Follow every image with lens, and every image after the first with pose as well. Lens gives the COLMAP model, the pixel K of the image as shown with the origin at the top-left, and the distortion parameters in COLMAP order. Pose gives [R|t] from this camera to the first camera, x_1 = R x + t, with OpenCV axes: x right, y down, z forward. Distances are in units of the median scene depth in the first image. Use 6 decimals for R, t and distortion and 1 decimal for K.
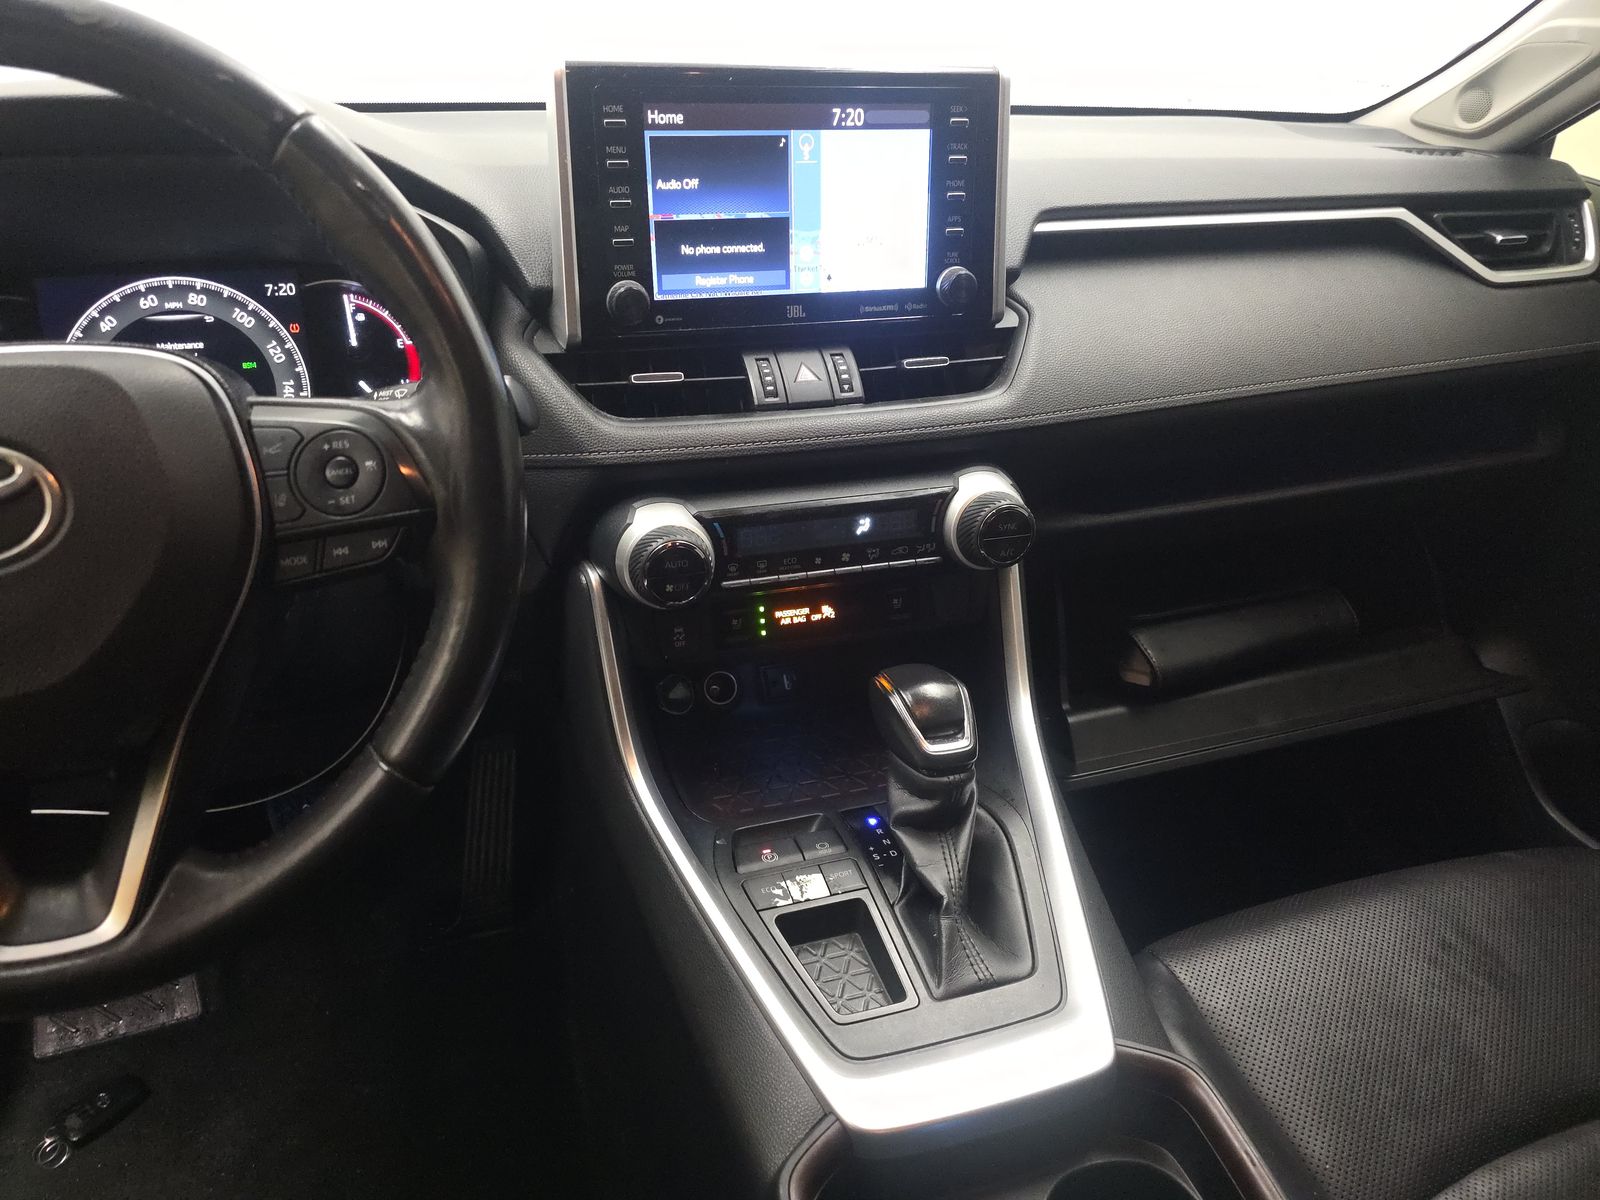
lens RADIAL K [[1102.5, 0, 743.1], [0, 1102.5, 603.7], [0, 0, 1]] dist [0.036496, -0.061561]
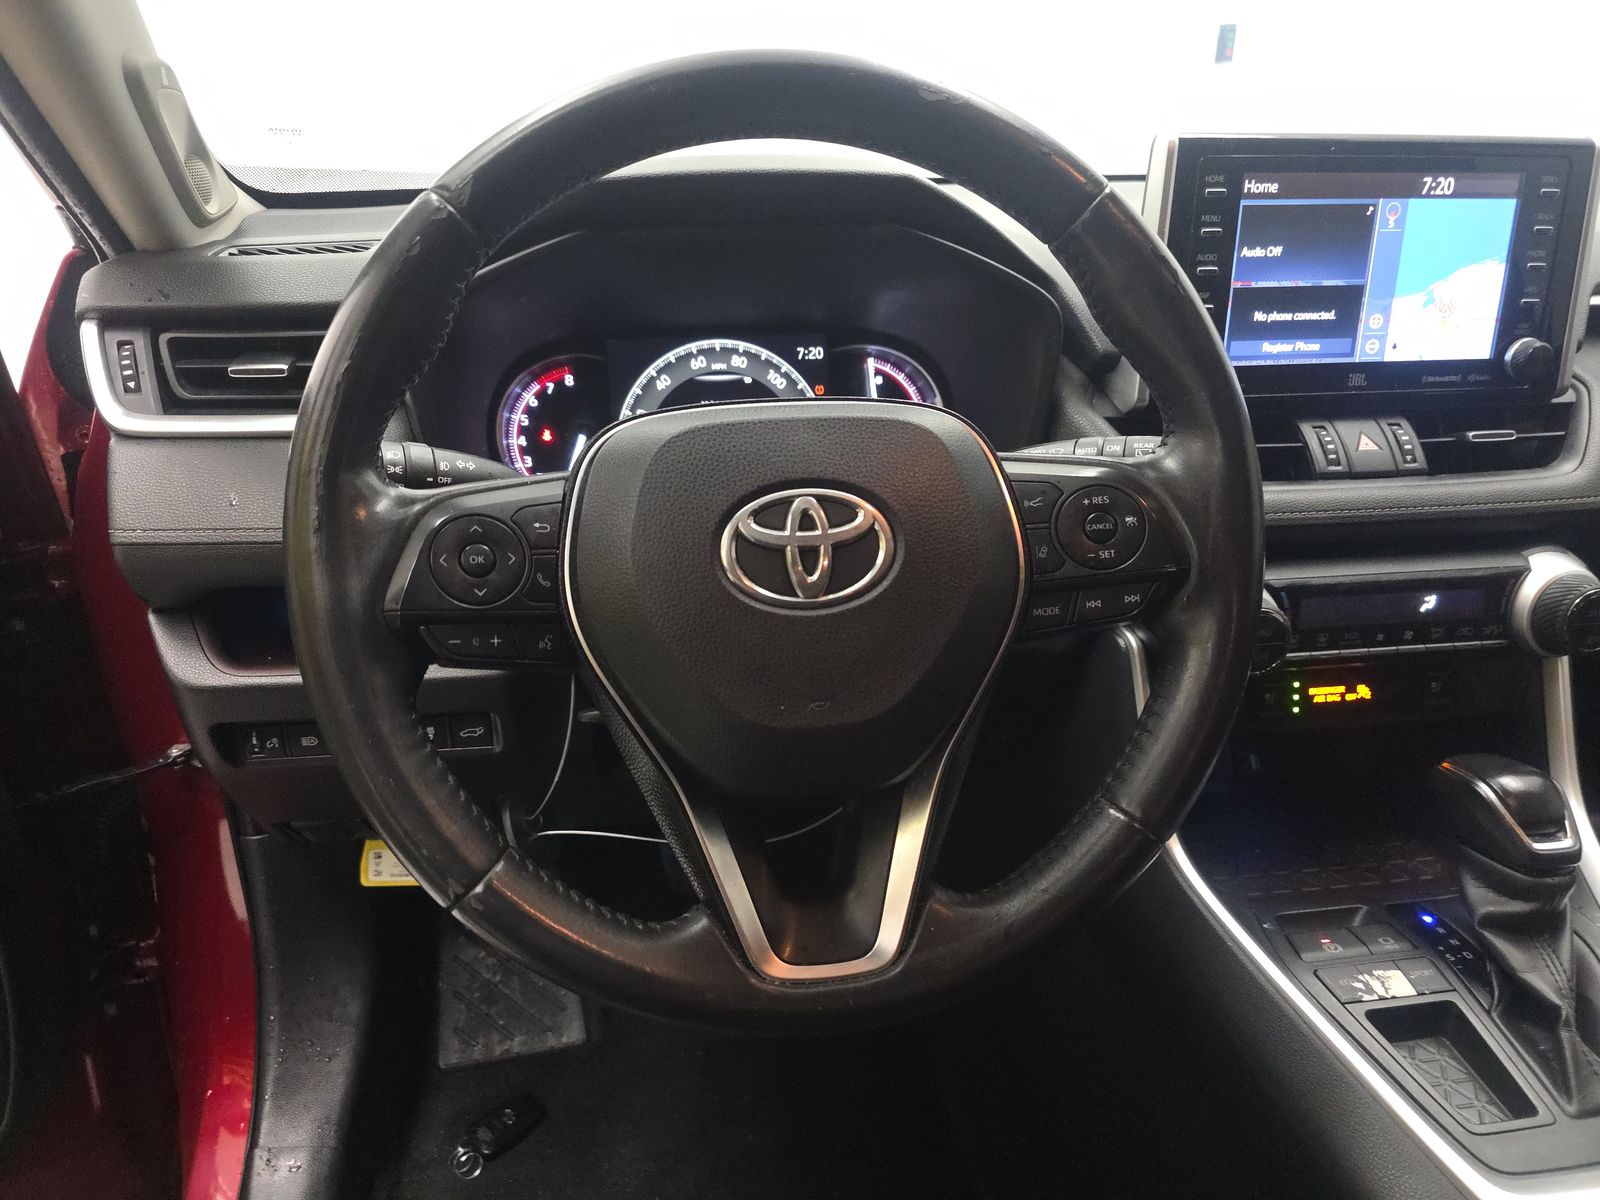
lens RADIAL K [[1102.5, 0, 743.1], [0, 1102.5, 603.7], [0, 0, 1]] dist [0.036496, -0.061561]
pose [[0.984346, 0.050341, -0.168904, -0.309097], [-0.060861, 0.996477, -0.057694, 0.020674], [0.165405, 0.067070, 0.983942, -0.034080]]
